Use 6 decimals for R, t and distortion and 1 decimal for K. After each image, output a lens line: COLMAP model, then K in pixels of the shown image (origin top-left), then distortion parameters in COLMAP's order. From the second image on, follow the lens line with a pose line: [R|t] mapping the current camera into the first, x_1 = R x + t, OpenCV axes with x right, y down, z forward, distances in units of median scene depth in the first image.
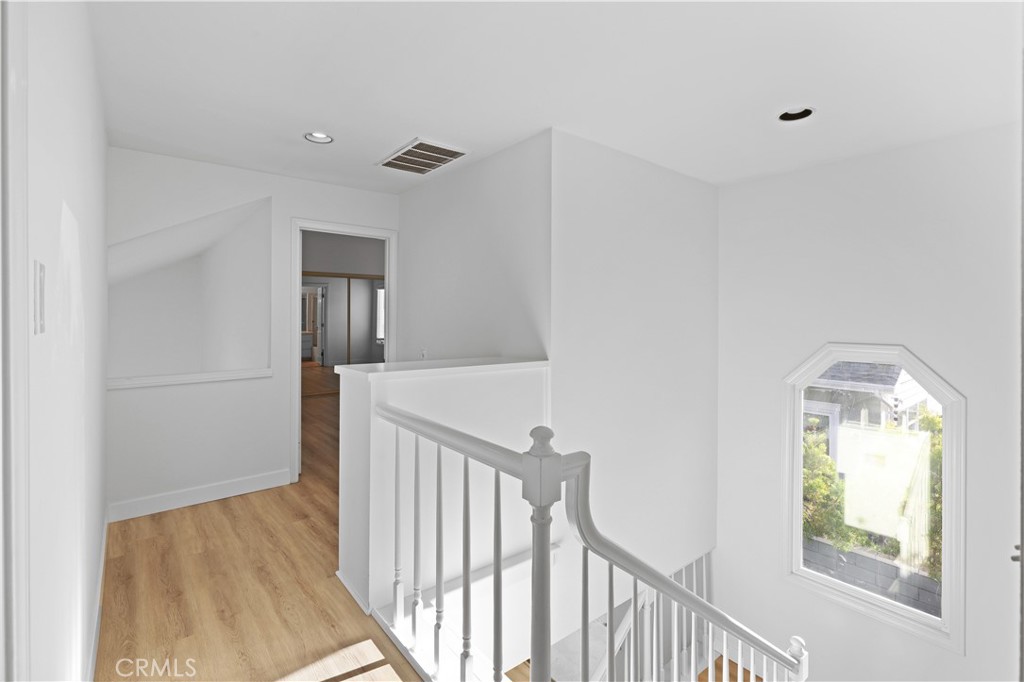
lens RADIAL K [[474.0, 0, 495.9], [0, 474.0, 314.5], [0, 0, 1]] dist [0.000011, -0.000348]
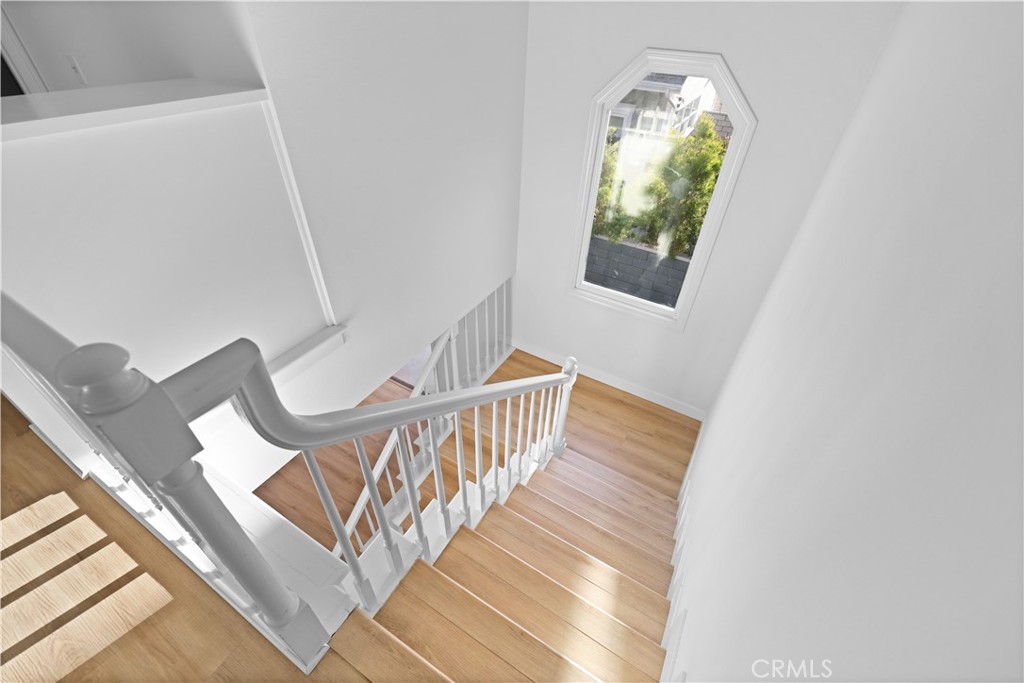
lens RADIAL K [[435.3, 0, 512.4], [0, 435.3, 334.7], [0, 0, 1]] dist [0.001962, -0.000204]
pose [[0.926335, -0.210701, 0.312264, 0.125765], [-0.030223, 0.784703, 0.619135, -0.008286], [-0.375487, -0.582963, 0.720530, 0.221102]]
